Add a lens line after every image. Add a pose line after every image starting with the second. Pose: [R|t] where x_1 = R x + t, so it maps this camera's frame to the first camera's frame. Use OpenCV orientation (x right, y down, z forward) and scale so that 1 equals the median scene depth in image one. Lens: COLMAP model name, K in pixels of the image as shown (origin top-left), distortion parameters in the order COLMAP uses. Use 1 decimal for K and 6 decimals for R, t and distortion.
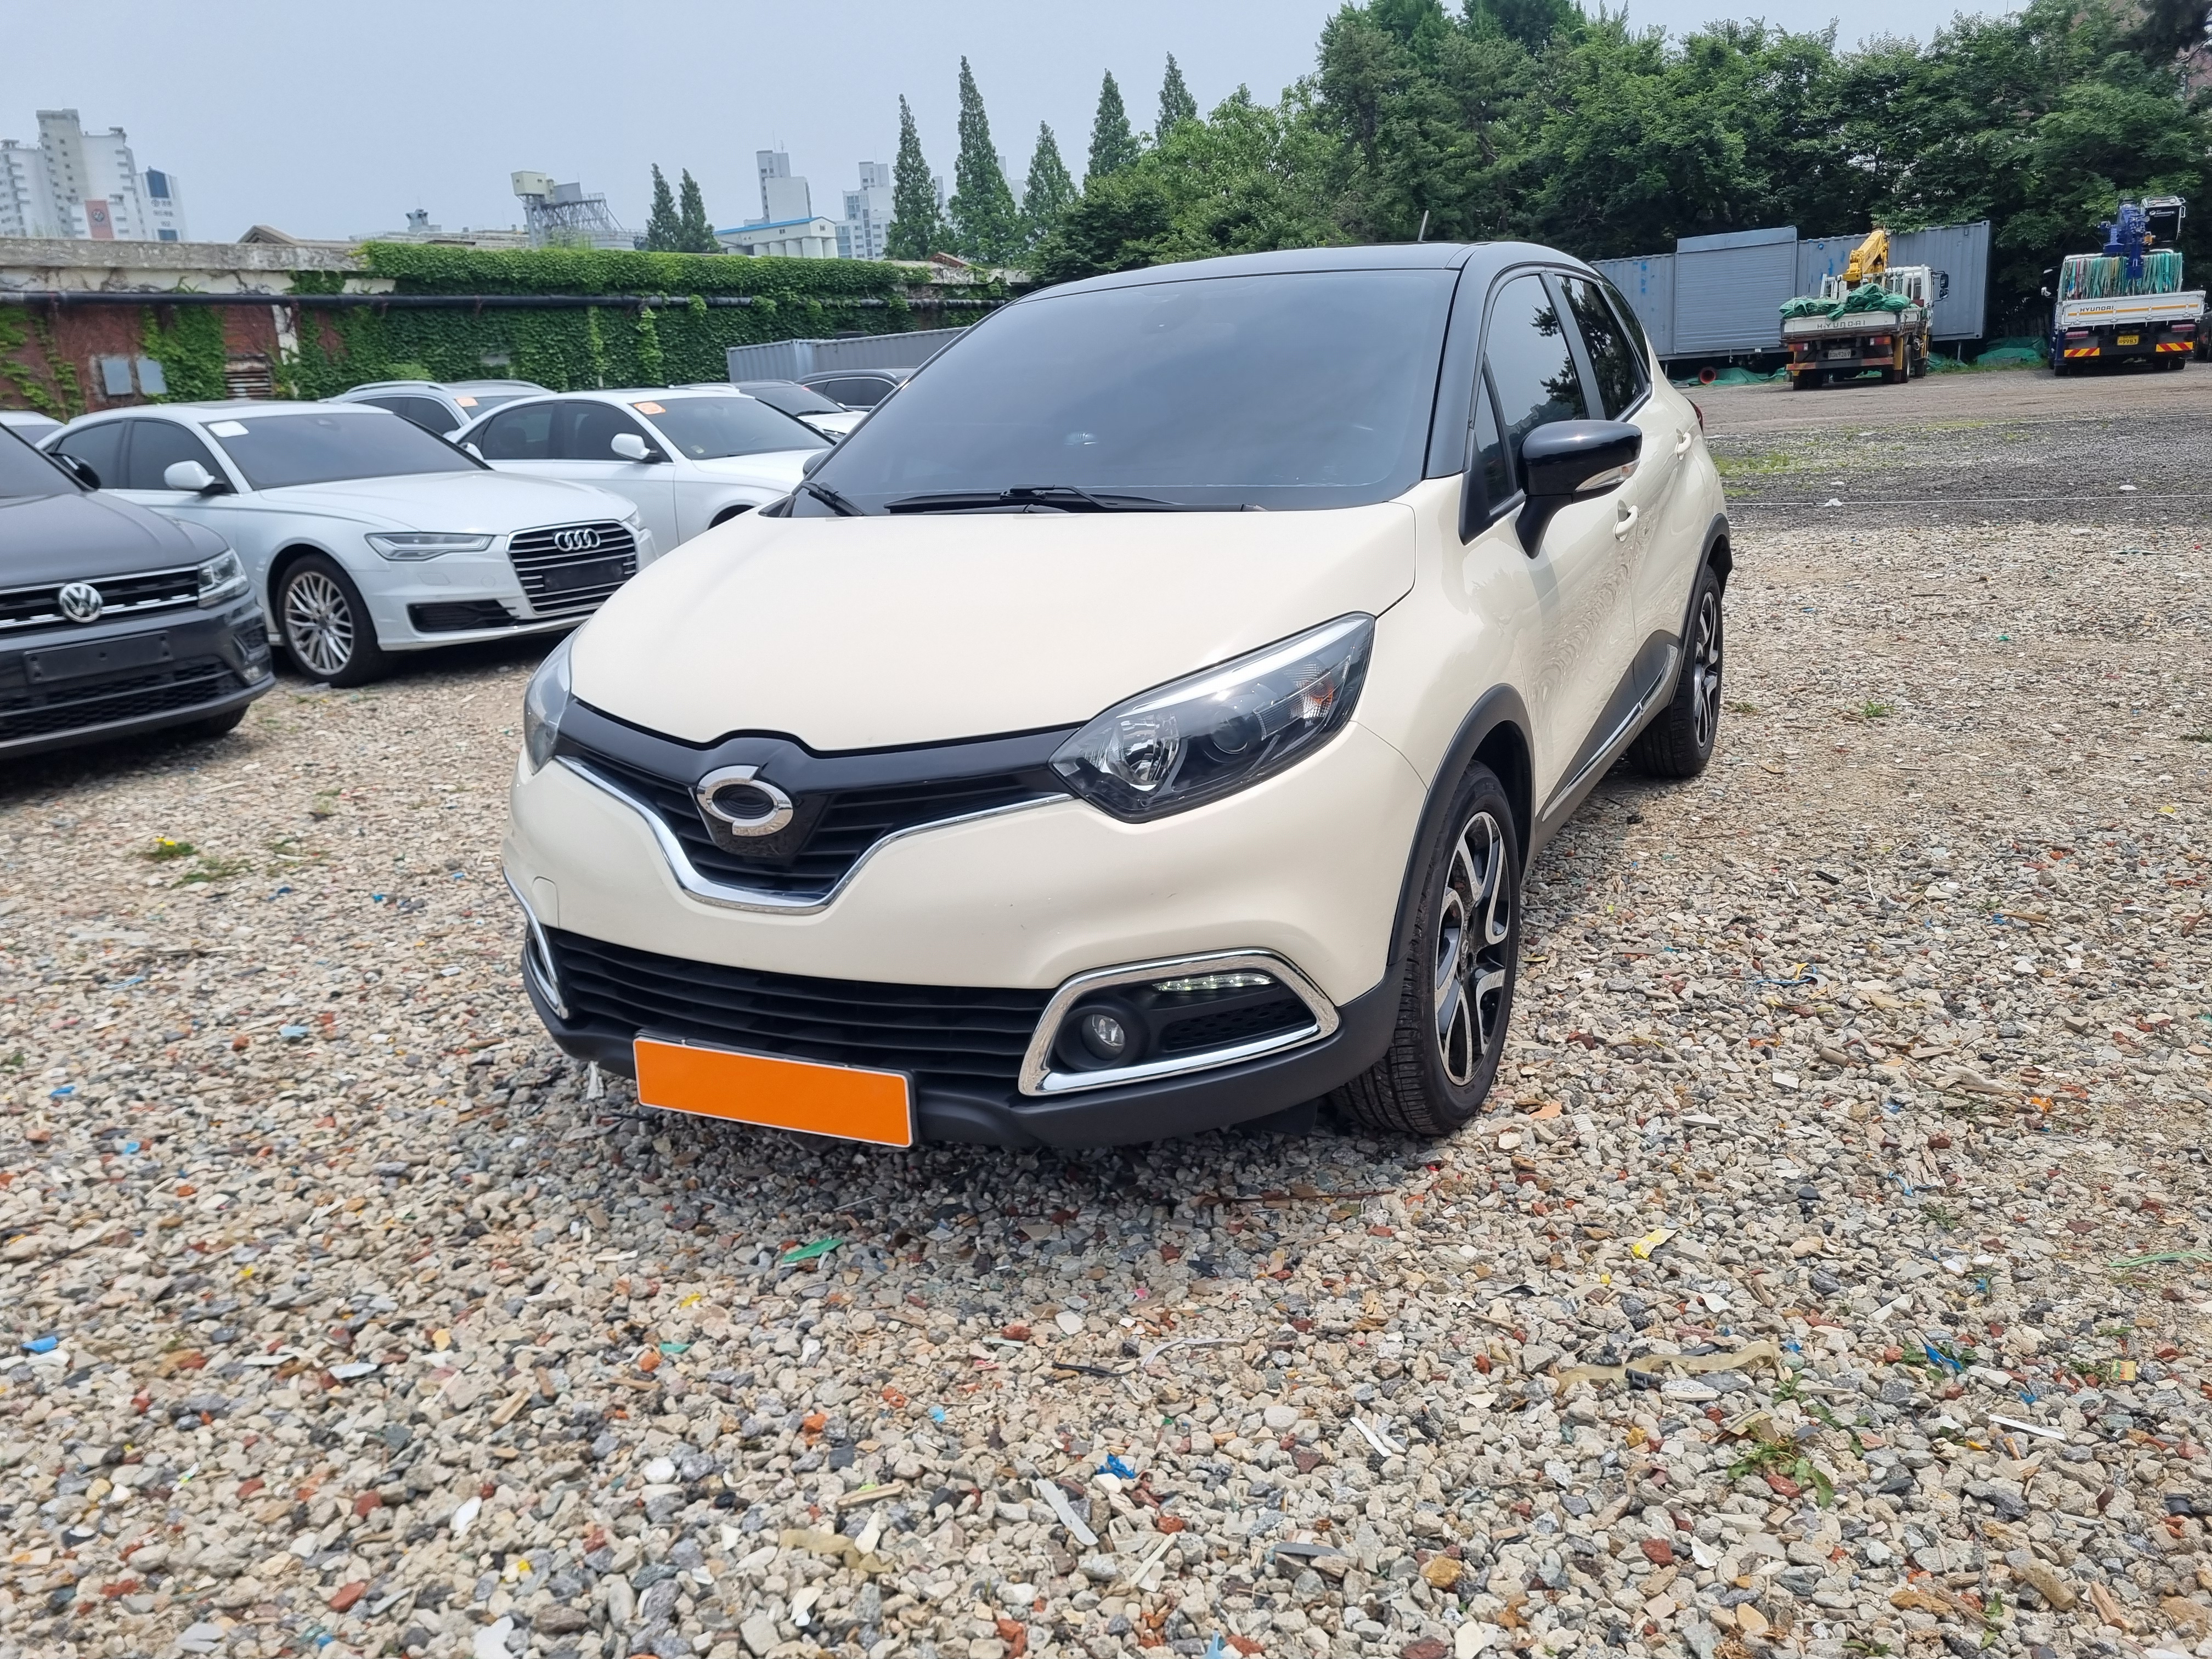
lens RADIAL K [[1662.1, 0, 1139.6], [0, 1662.1, 824.7], [0, 0, 1]] dist [0.053181, -0.041176]
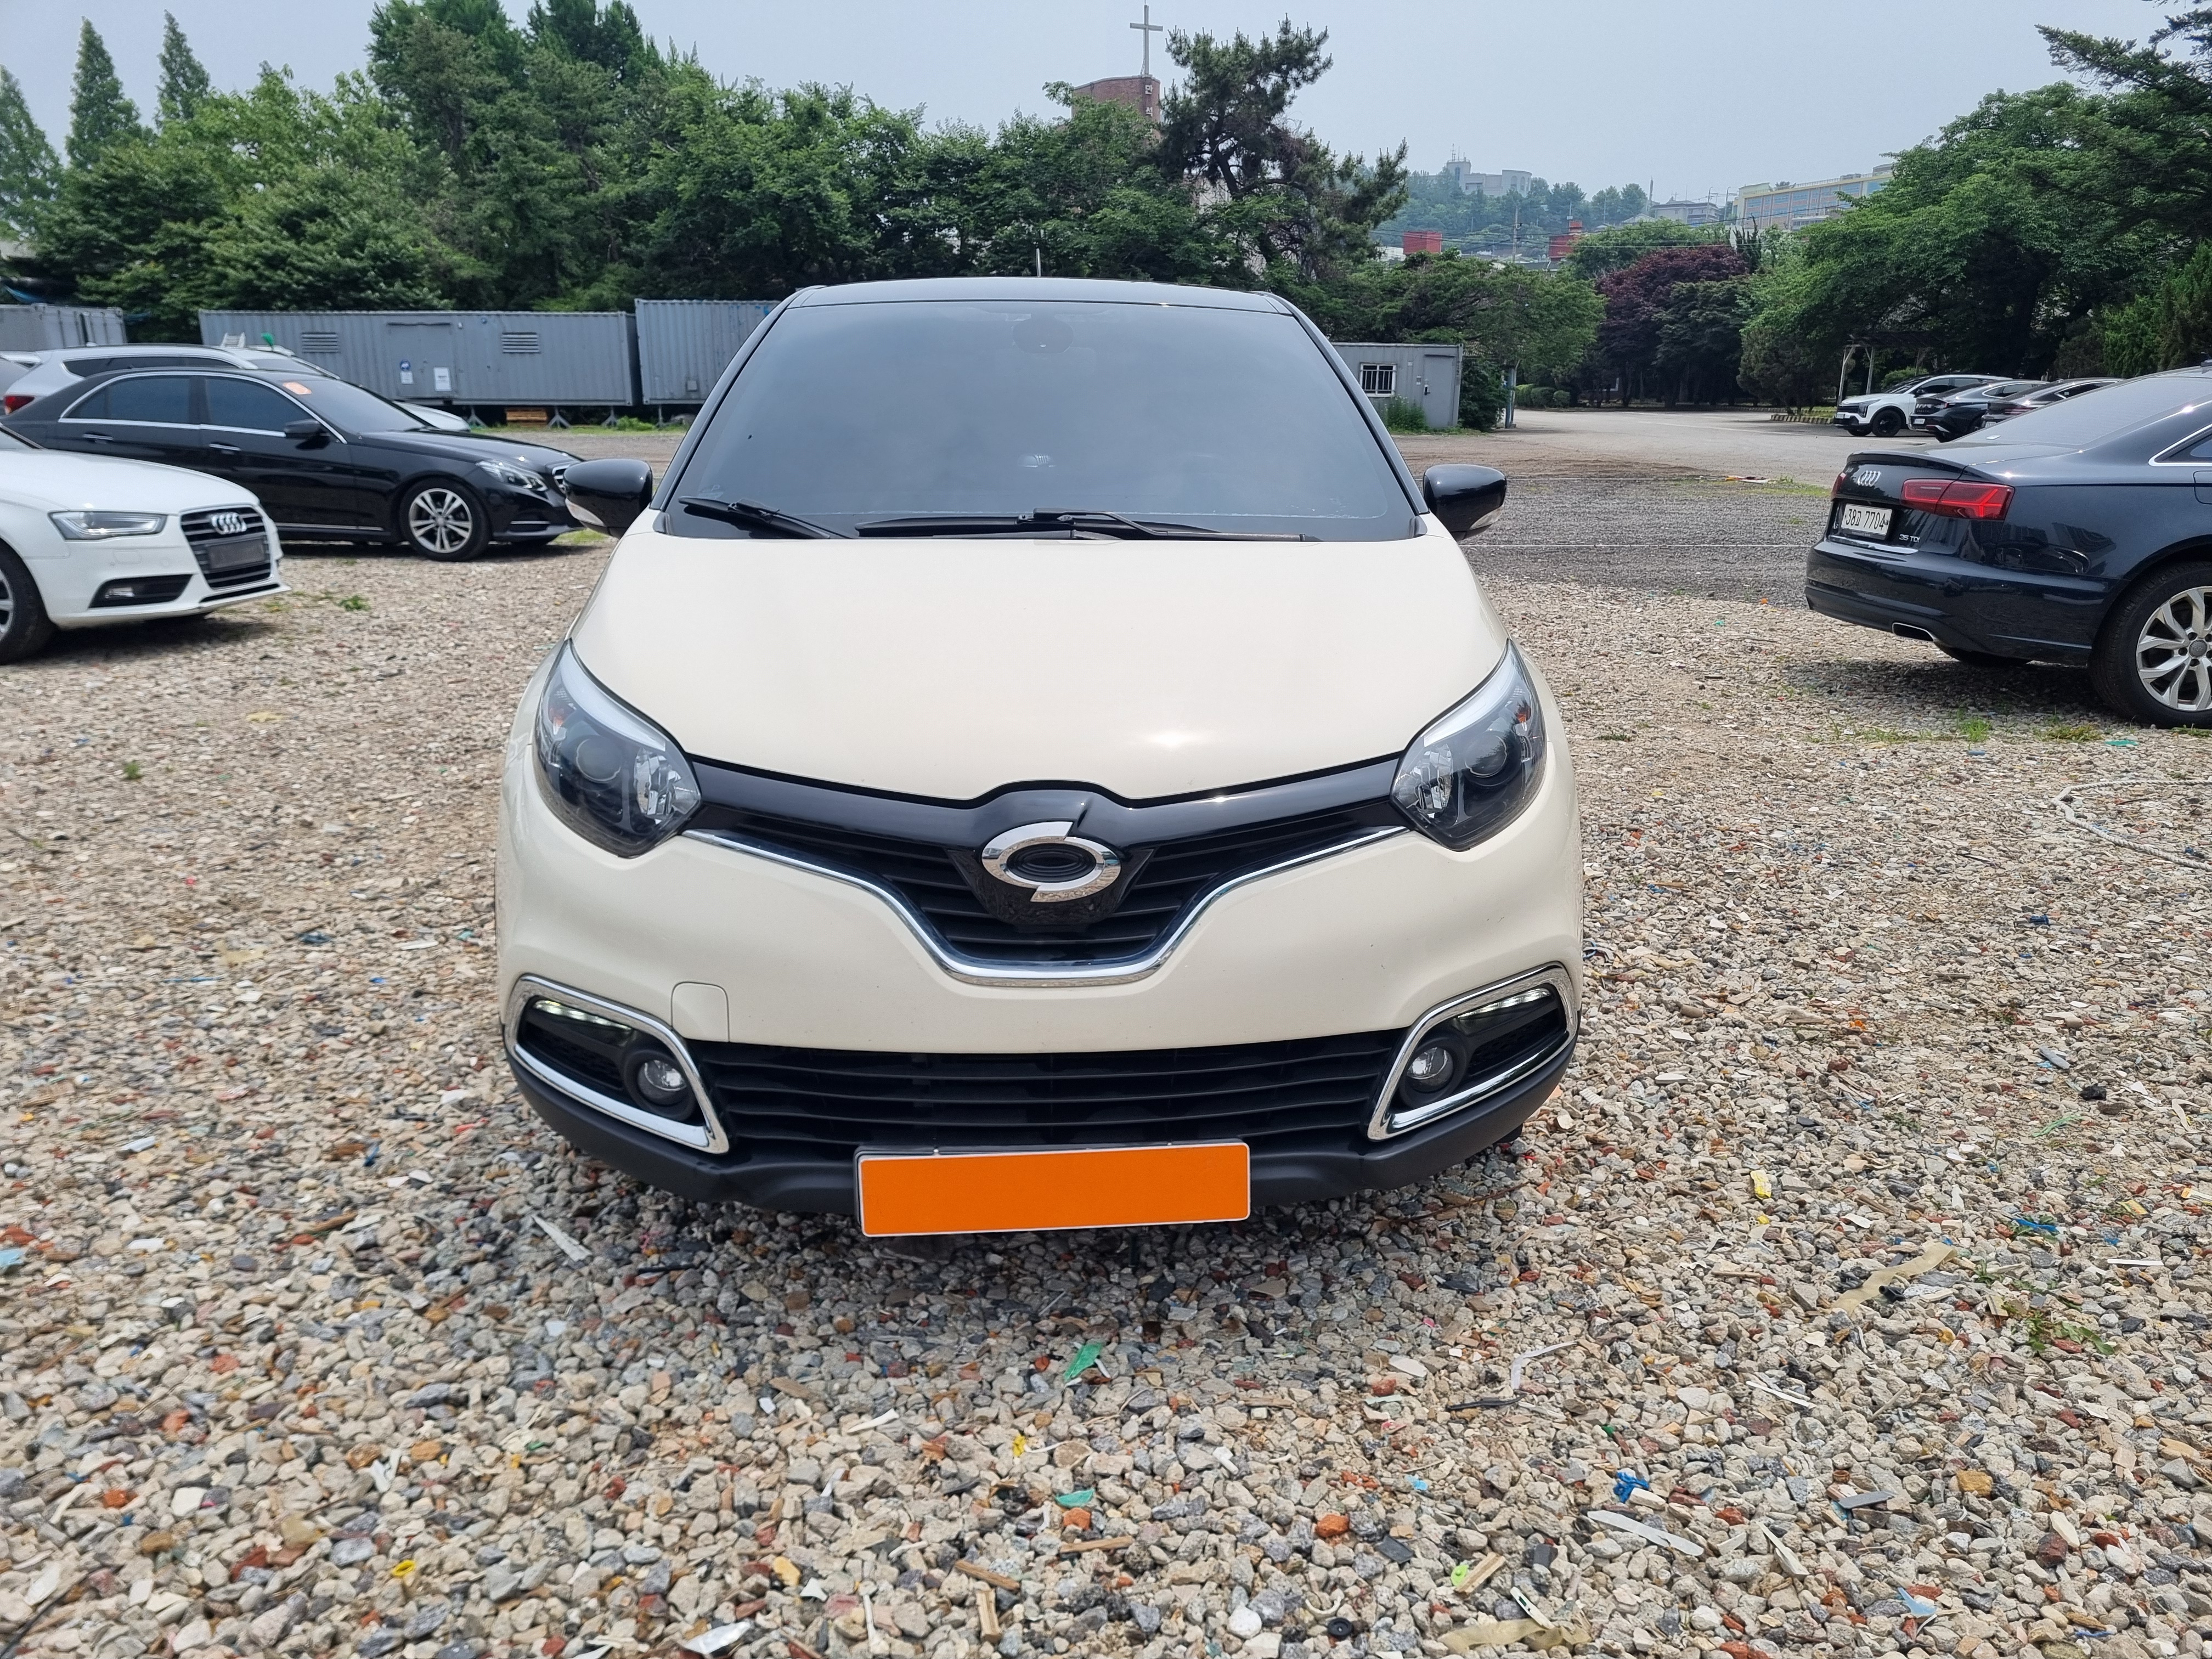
lens RADIAL K [[1662.1, 0, 1097.7], [0, 1662.1, 833.3], [0, 0, 1]] dist [0.053181, -0.041176]
pose [[0.862017, -0.071058, 0.501875, -0.654093], [0.078699, 0.996881, 0.005970, -0.032469], [-0.500733, 0.034351, 0.864920, 0.228414]]
